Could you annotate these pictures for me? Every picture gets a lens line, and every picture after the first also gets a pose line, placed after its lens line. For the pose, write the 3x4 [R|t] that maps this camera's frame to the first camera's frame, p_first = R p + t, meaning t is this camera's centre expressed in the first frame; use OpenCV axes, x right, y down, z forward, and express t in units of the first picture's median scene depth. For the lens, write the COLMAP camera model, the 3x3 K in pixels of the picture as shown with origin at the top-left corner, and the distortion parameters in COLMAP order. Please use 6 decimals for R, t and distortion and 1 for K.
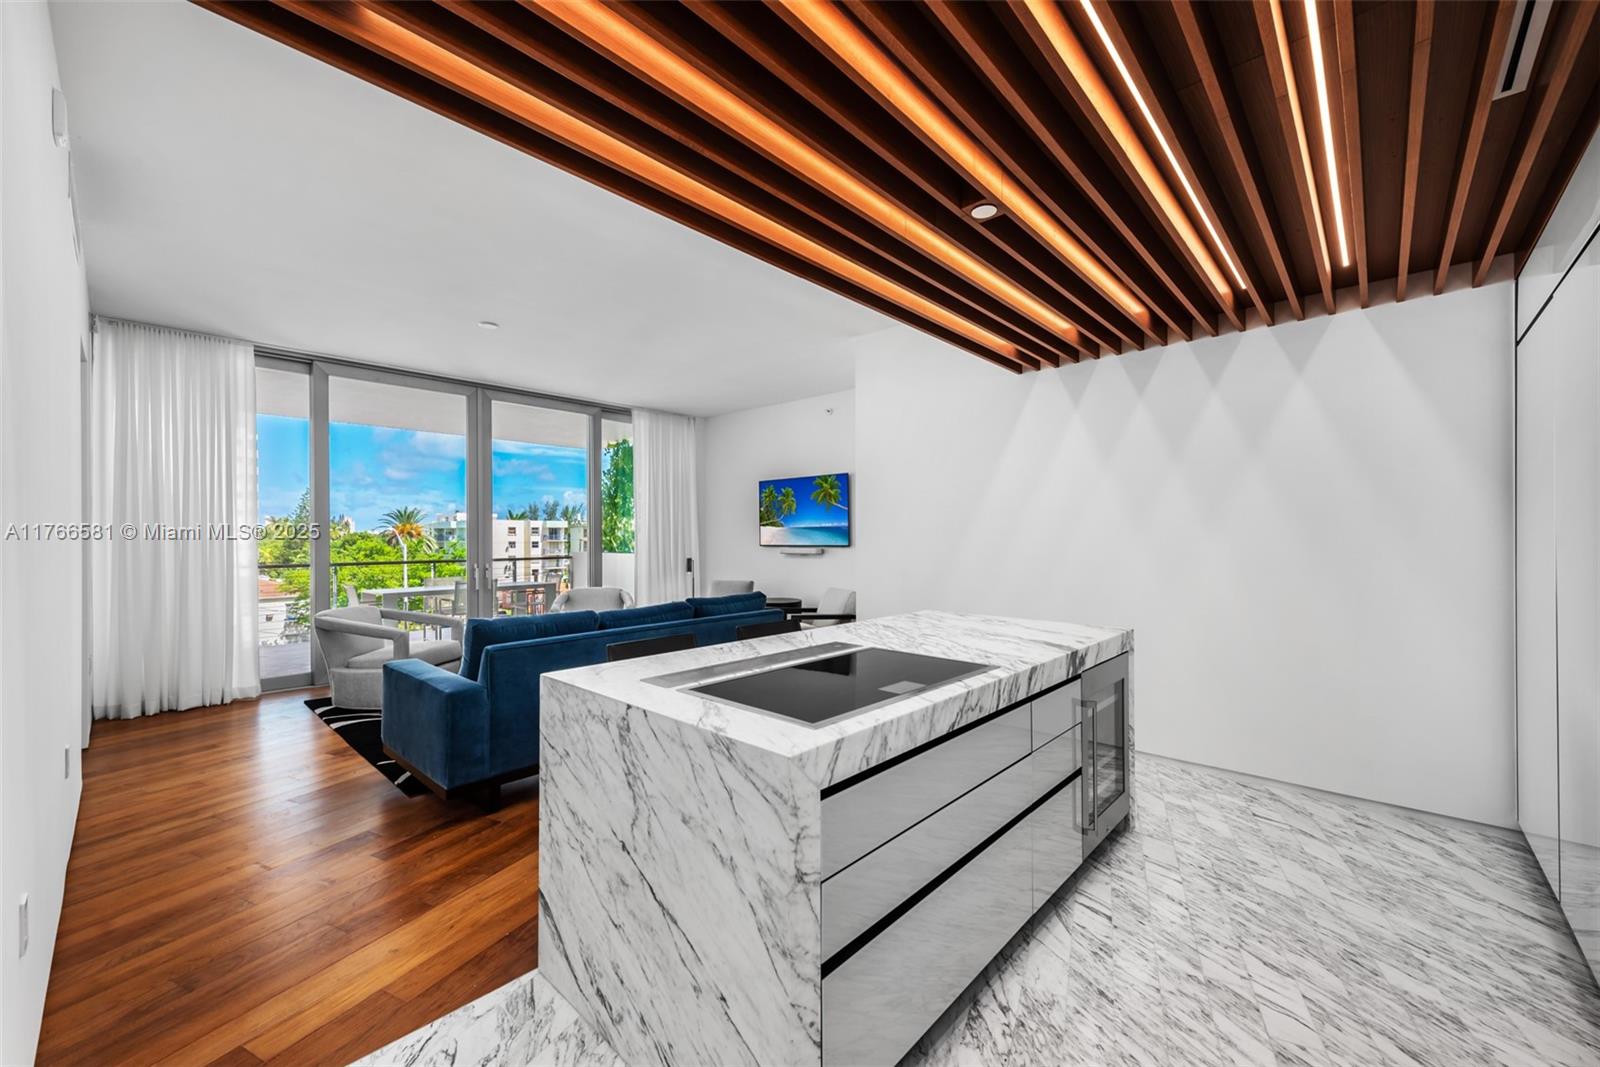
lens RADIAL K [[631.1, 0, 798.8], [0, 631.1, 536.8], [0, 0, 1]] dist [0.012985, -0.003316]
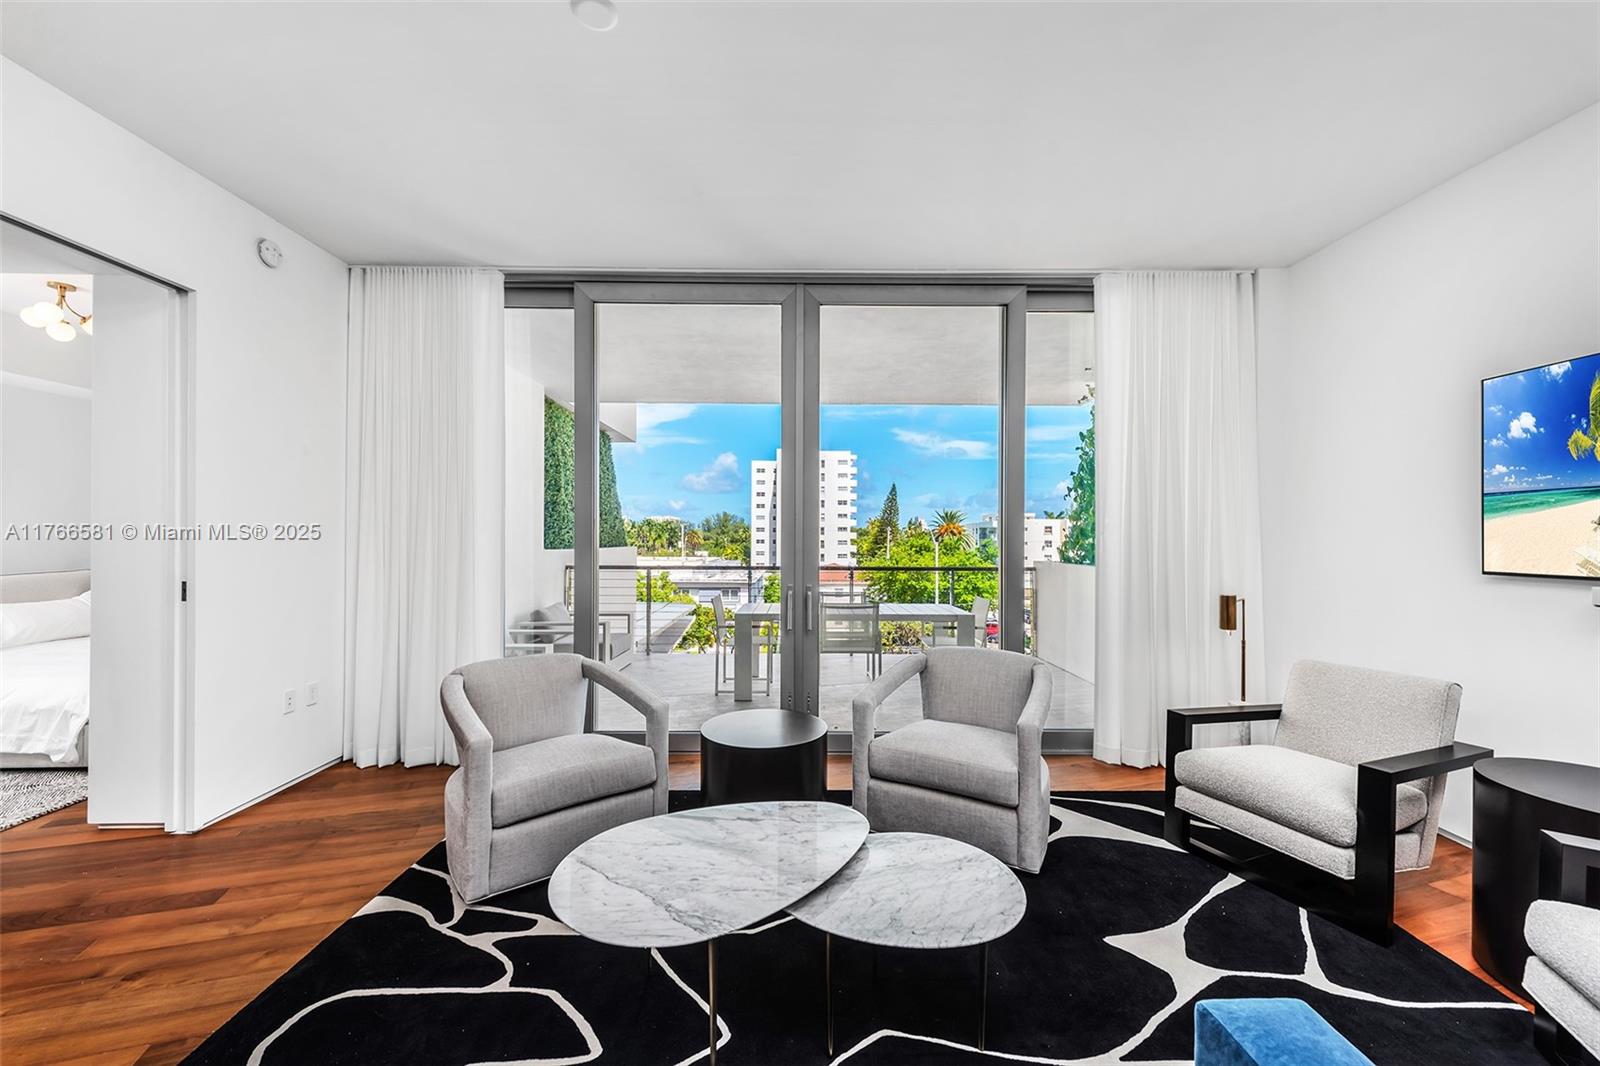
lens RADIAL K [[631.1, 0, 796.8], [0, 631.1, 537.7], [0, 0, 1]] dist [0.012985, -0.003316]
pose [[0.686302, 0.009868, -0.727250, -0.078603], [-0.007836, 0.999950, 0.006173, -0.005554], [0.727274, 0.001462, 0.686345, 0.602097]]
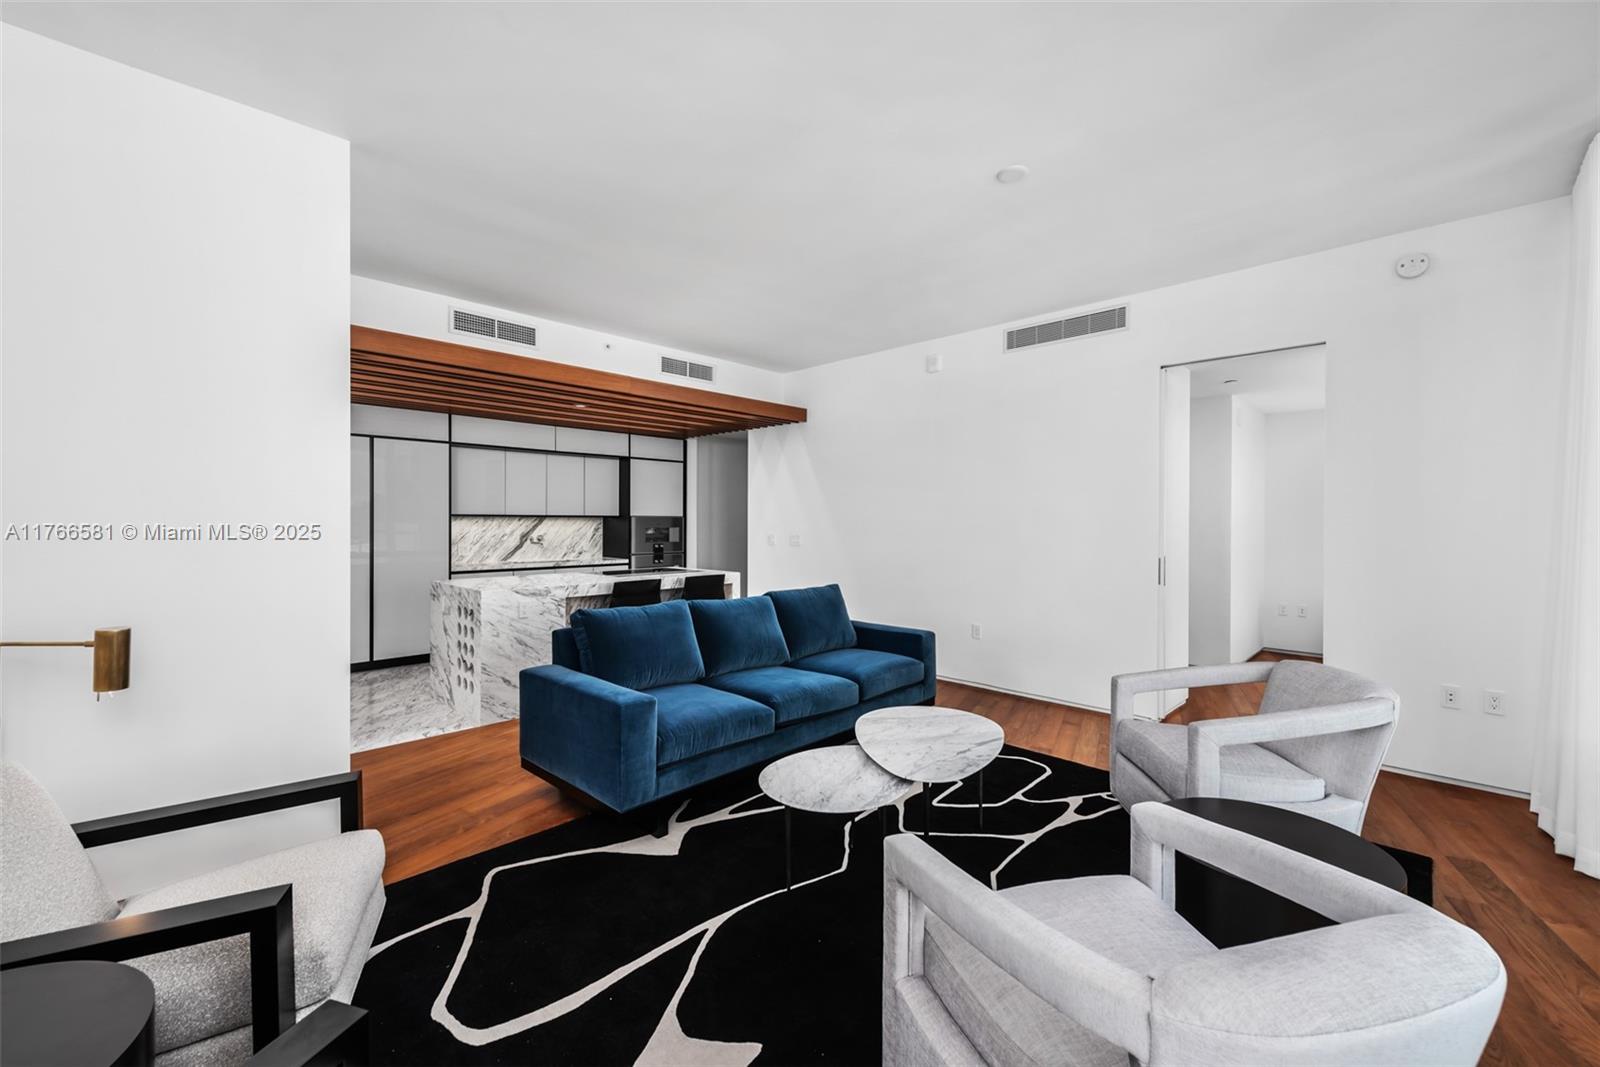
lens RADIAL K [[631.1, 0, 812.7], [0, 631.1, 528.6], [0, 0, 1]] dist [0.012985, -0.003316]
pose [[-0.999995, -0.000684, 0.003226, -0.223668], [-0.000640, 0.999909, 0.013451, -0.008624], [-0.003235, 0.013449, -0.999904, 1.175177]]
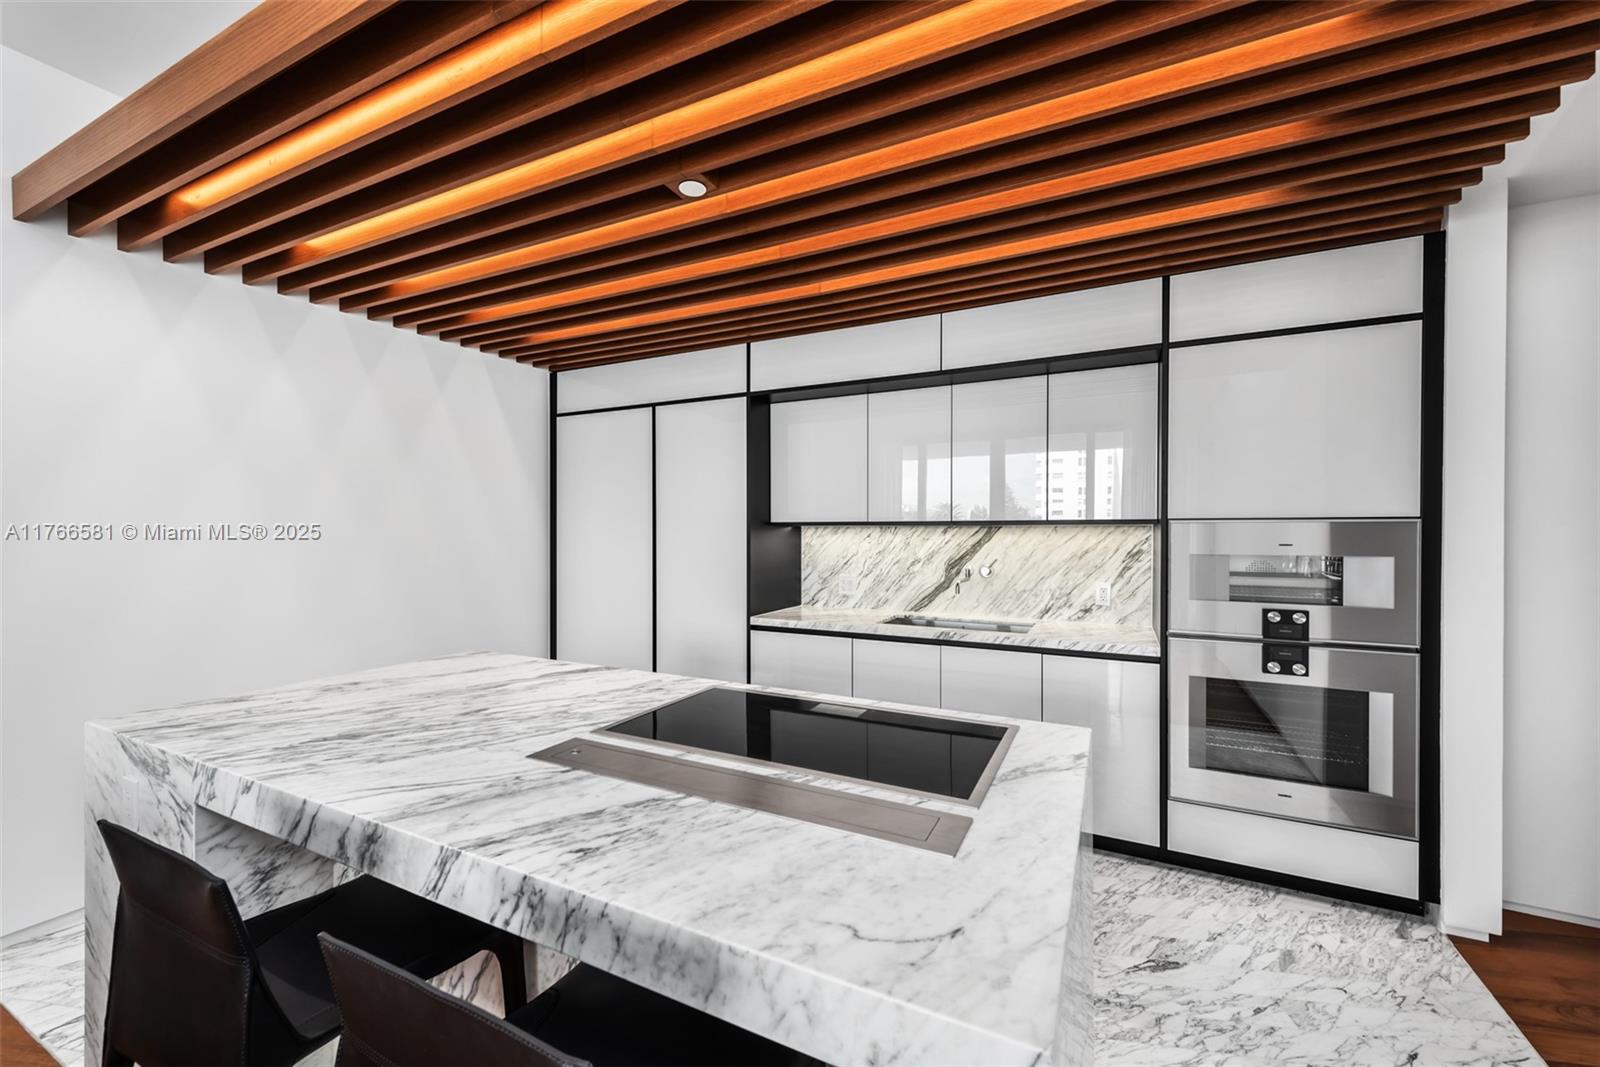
lens RADIAL K [[631.1, 0, 800.1], [0, 631.1, 535.3], [0, 0, 1]] dist [0.012985, -0.003316]
pose [[-0.281688, -0.003723, 0.959499, -0.194974], [0.001358, 0.999990, 0.004279, -0.007867], [-0.959505, 0.002509, -0.281680, 0.351534]]
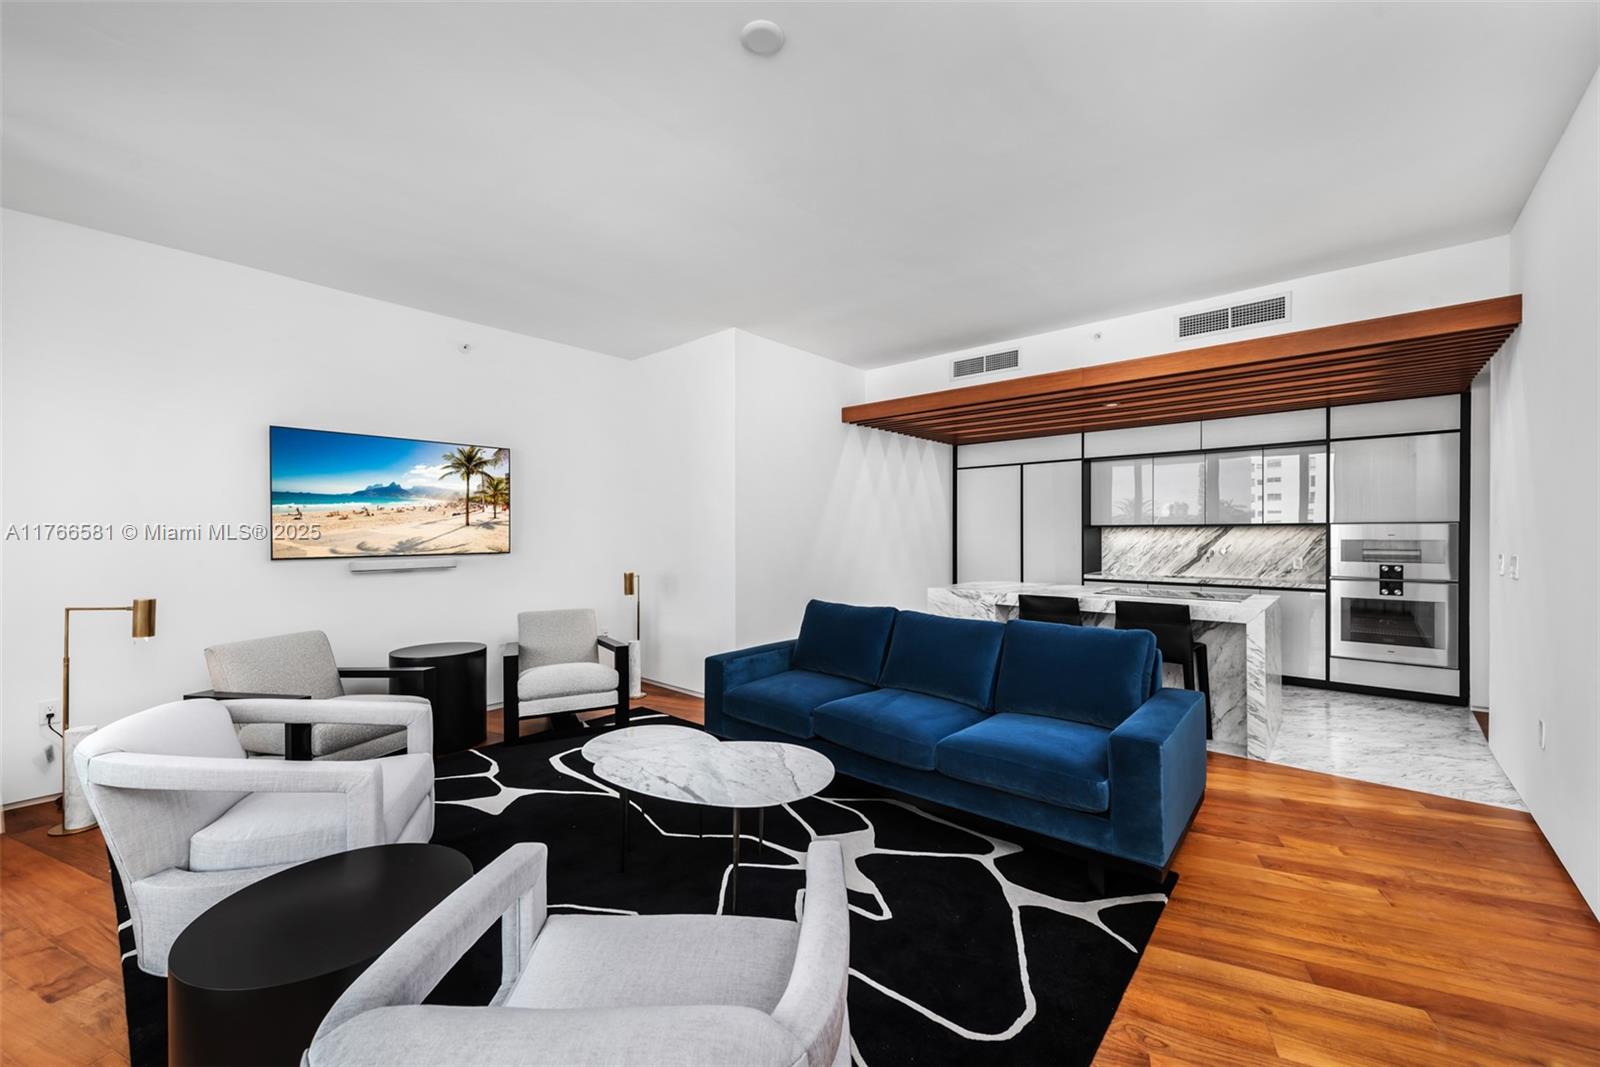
lens RADIAL K [[631.1, 0, 799.4], [0, 631.1, 535.6], [0, 0, 1]] dist [0.012985, -0.003316]
pose [[-0.034807, -0.003060, 0.999389, -0.671331], [0.004896, 0.999983, 0.003232, -0.005964], [-0.999382, 0.005006, -0.034792, 0.729590]]
